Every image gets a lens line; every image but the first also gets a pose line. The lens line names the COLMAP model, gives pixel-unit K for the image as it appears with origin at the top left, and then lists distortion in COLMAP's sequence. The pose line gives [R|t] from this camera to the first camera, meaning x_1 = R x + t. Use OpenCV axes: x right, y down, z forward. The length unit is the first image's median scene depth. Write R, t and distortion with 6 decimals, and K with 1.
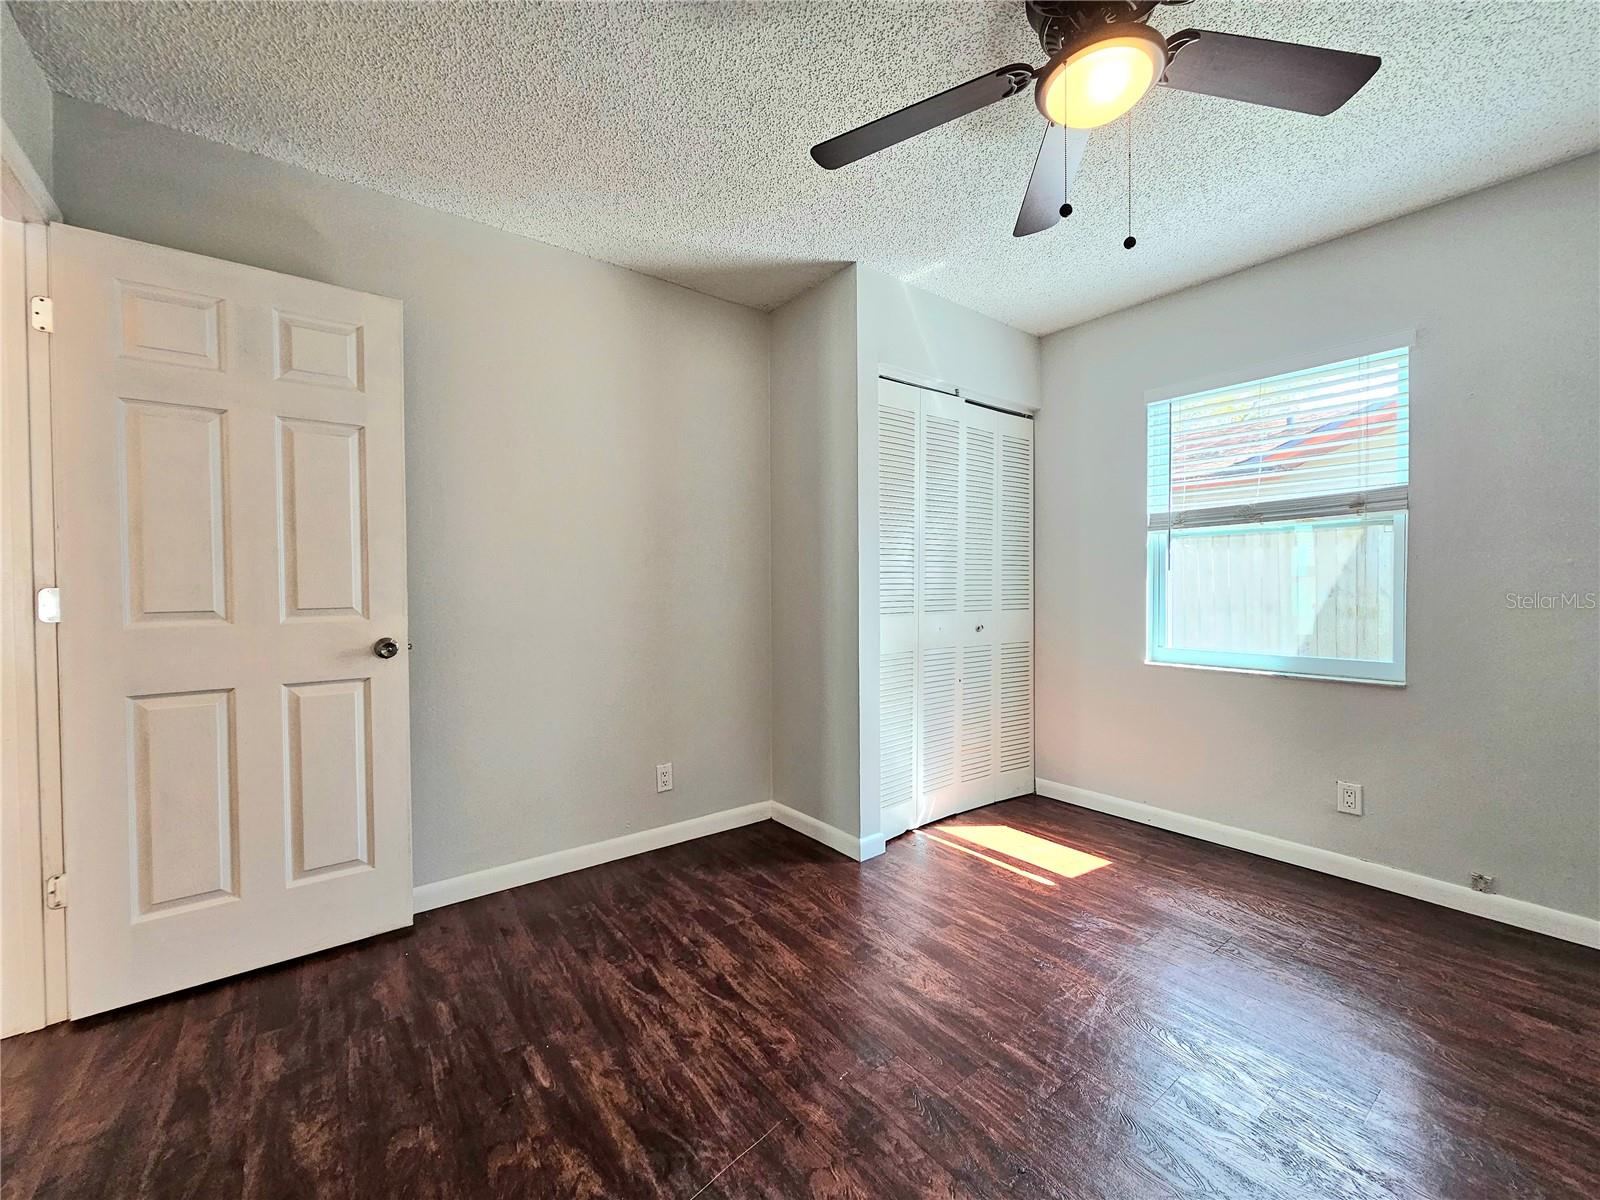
lens RADIAL K [[667.4, 0, 810.9], [0, 667.4, 591.9], [0, 0, 1]] dist [-0.002028, -0.000437]
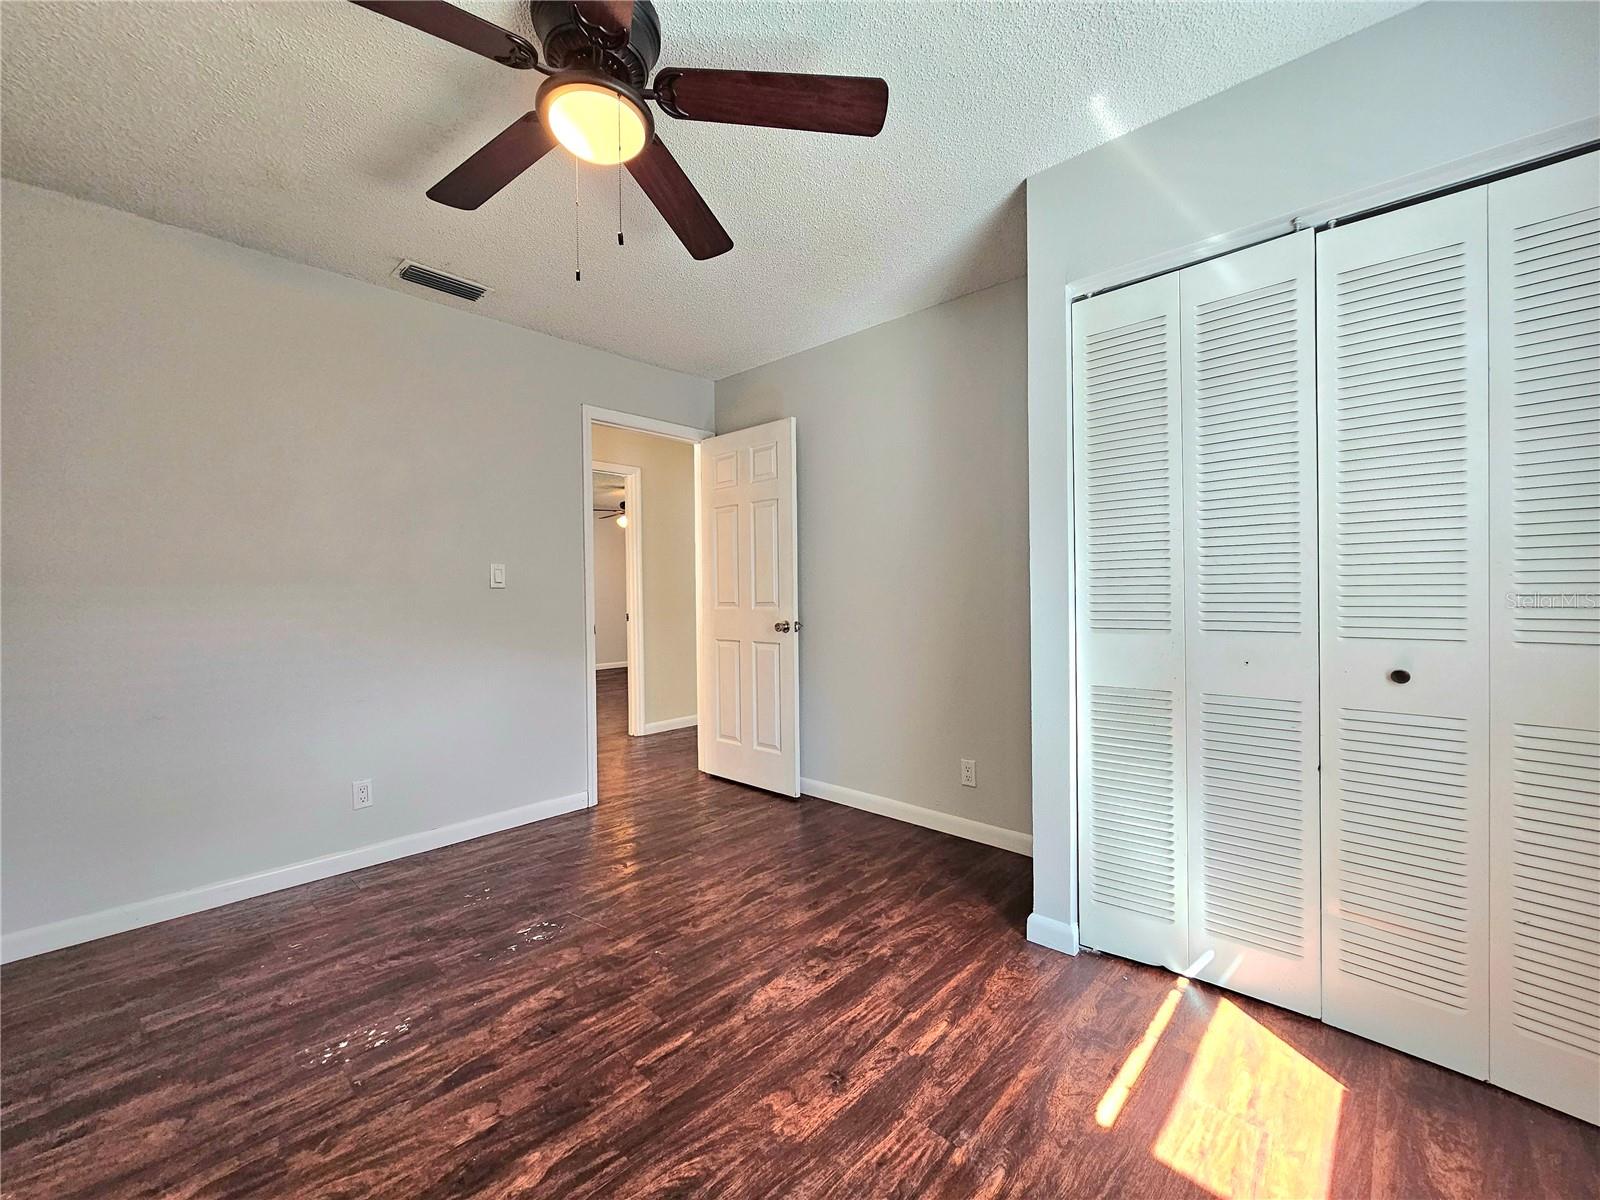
lens RADIAL K [[667.4, 0, 798.7], [0, 667.4, 598.9], [0, 0, 1]] dist [-0.002028, -0.000437]
pose [[0.140388, 0.016459, -0.989960, 0.984597], [-0.000293, 0.999862, 0.016582, -0.013817], [0.990096, -0.002038, 0.140374, 0.755238]]
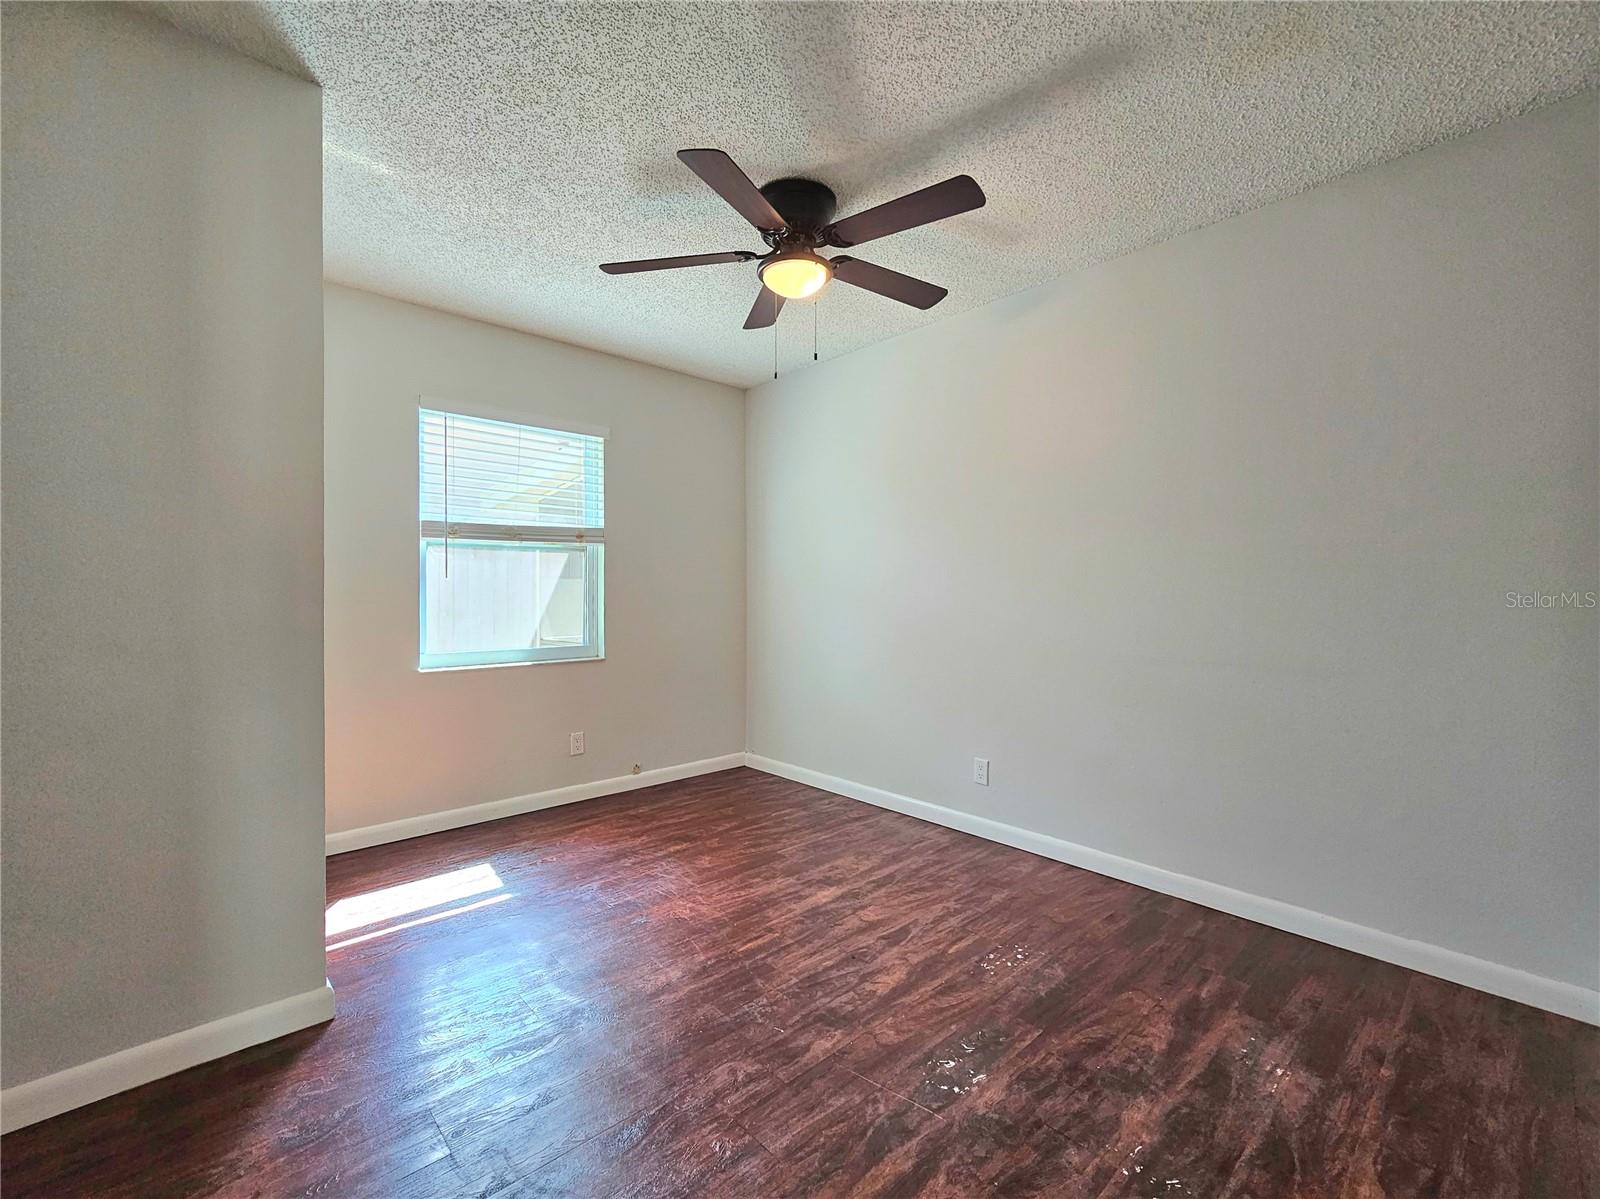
lens RADIAL K [[667.4, 0, 813.1], [0, 667.4, 596.1], [0, 0, 1]] dist [-0.002028, -0.000437]
pose [[-0.093744, -0.001959, 0.995594, -0.742182], [0.004612, 0.999986, 0.002402, -0.005207], [-0.995586, 0.004817, -0.093733, 0.721416]]
